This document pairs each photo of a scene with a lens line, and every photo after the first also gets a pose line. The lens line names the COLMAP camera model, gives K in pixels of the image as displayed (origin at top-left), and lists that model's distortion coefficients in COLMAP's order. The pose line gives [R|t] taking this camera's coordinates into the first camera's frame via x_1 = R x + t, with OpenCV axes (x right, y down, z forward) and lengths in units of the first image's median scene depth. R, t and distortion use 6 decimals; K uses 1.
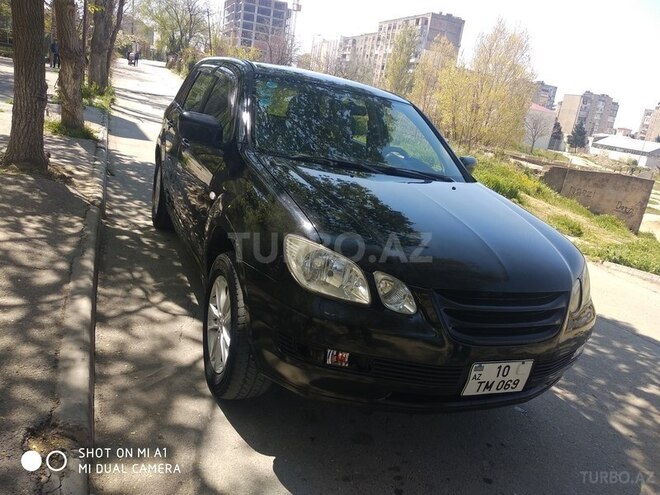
lens RADIAL K [[510.0, 0, 323.4], [0, 510.0, 248.7], [0, 0, 1]] dist [0.008993, -0.021009]
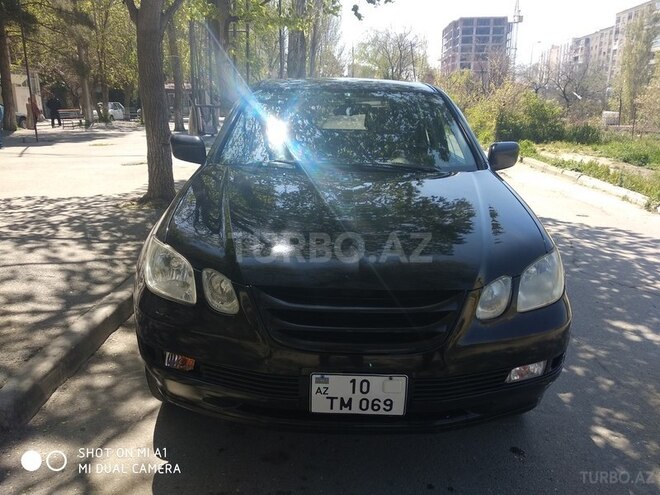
lens RADIAL K [[510.0, 0, 329.7], [0, 510.0, 247.2], [0, 0, 1]] dist [0.008993, -0.021009]
pose [[0.905200, -0.050486, -0.421977, 0.398234], [0.027701, 0.997816, -0.059958, 0.039603], [0.424083, 0.042585, 0.904622, 0.140868]]
